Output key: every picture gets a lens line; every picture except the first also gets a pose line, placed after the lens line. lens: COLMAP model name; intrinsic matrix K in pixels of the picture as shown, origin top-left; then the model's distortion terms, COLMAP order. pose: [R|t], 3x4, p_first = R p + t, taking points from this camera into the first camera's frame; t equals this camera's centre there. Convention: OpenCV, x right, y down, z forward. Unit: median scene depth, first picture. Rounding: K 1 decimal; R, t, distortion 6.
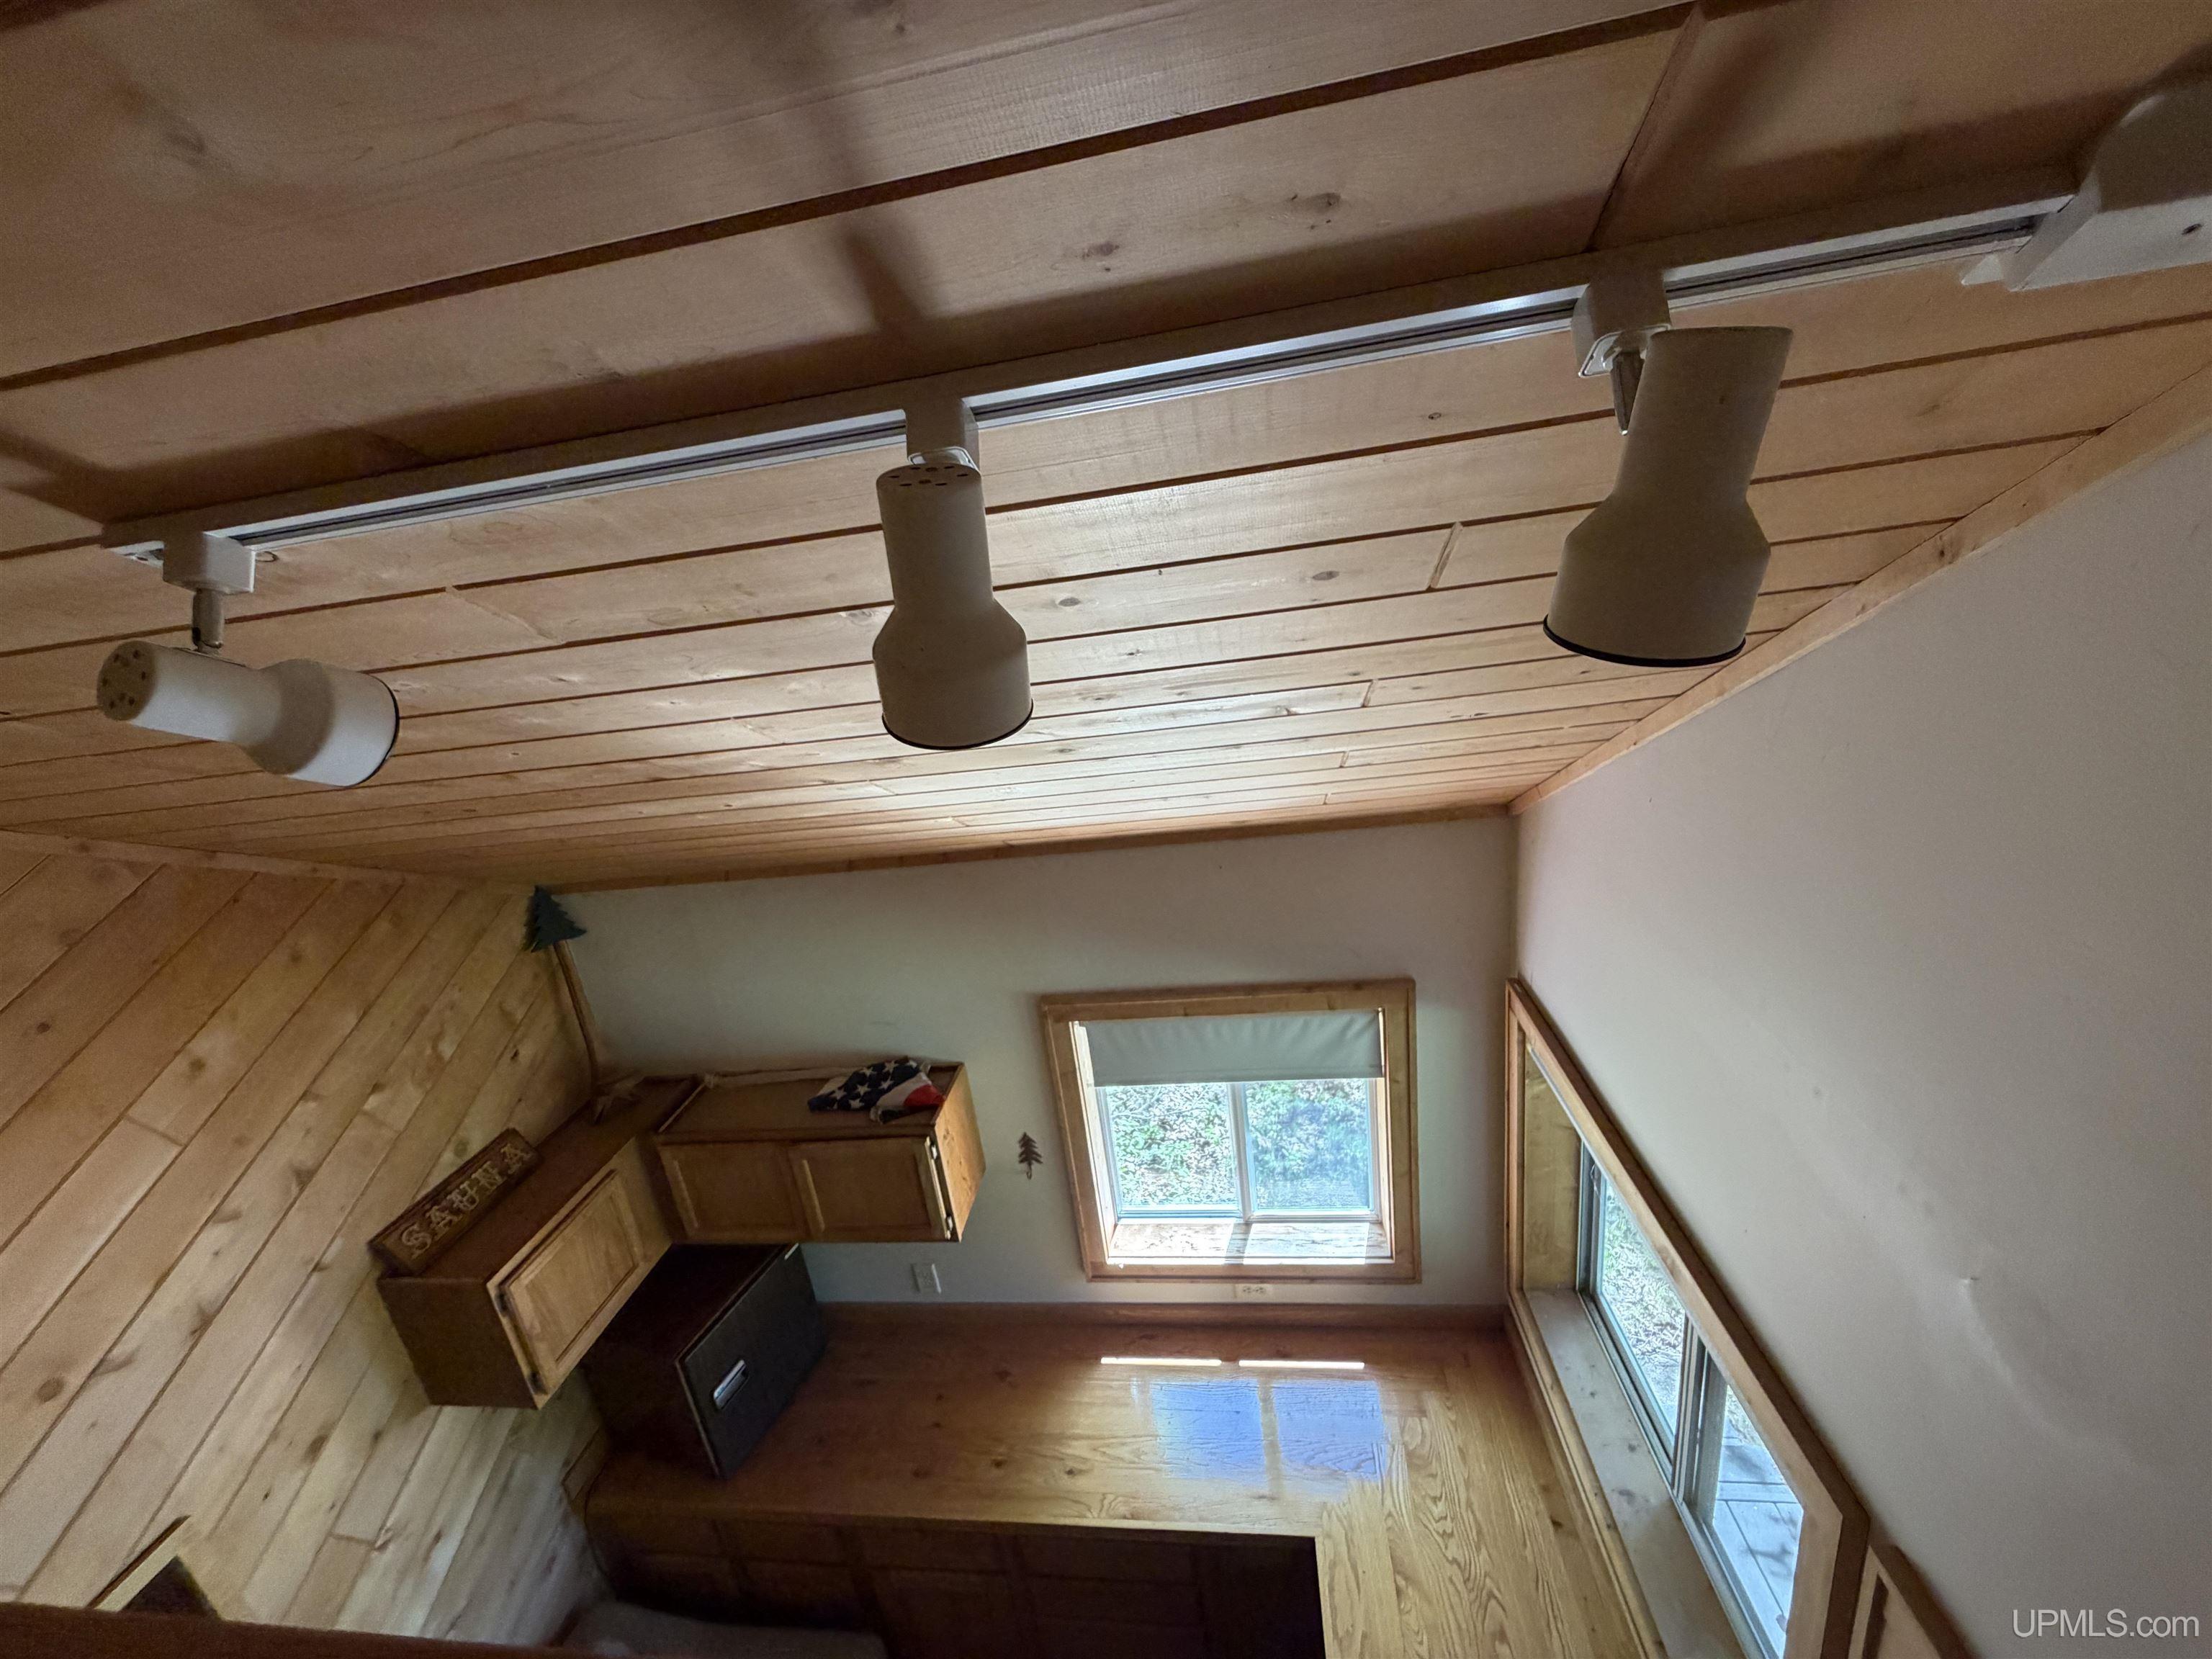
lens RADIAL K [[884.7, 0, 1107.4], [0, 884.7, 824.9], [0, 0, 1]] dist [-0.000435, 0.000271]
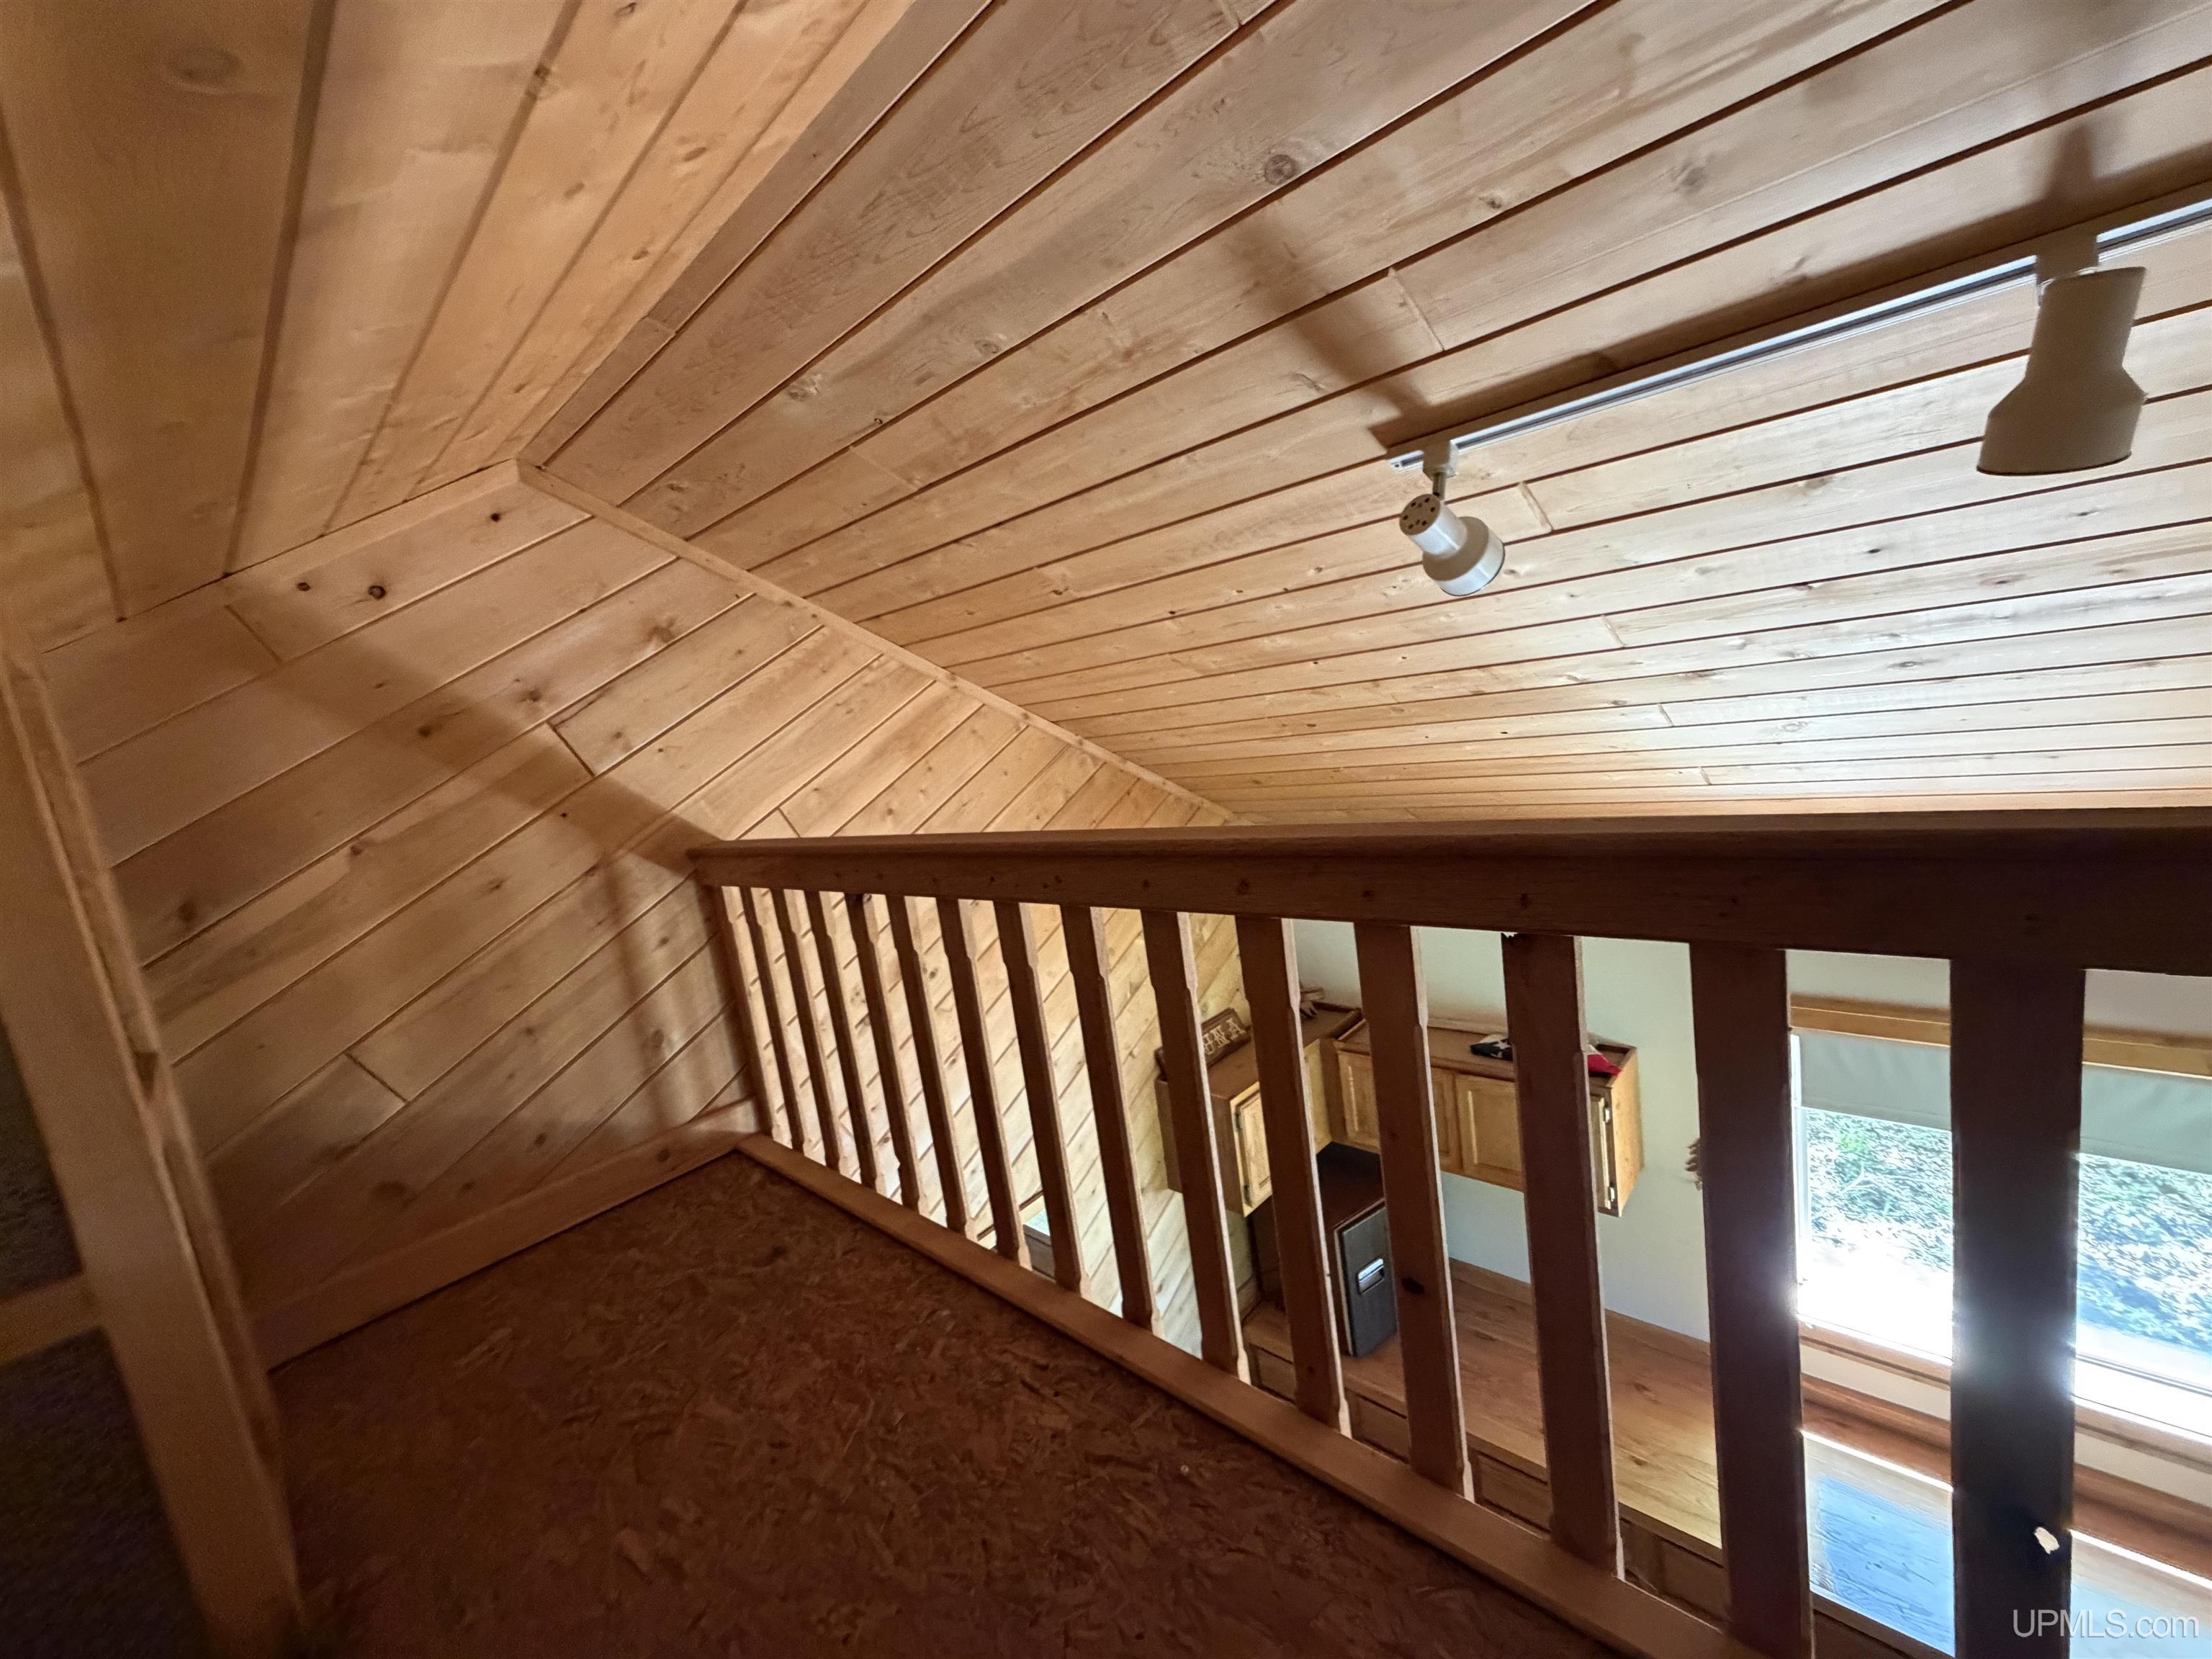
lens RADIAL K [[885.2, 0, 1103.6], [0, 885.2, 823.7], [0, 0, 1]] dist [0.000825, 0.000029]
pose [[0.814461, 0.094489, -0.572474, -0.115447], [-0.137581, 0.989962, -0.032340, 0.149787], [0.563672, 0.105101, 0.819285, -0.202291]]
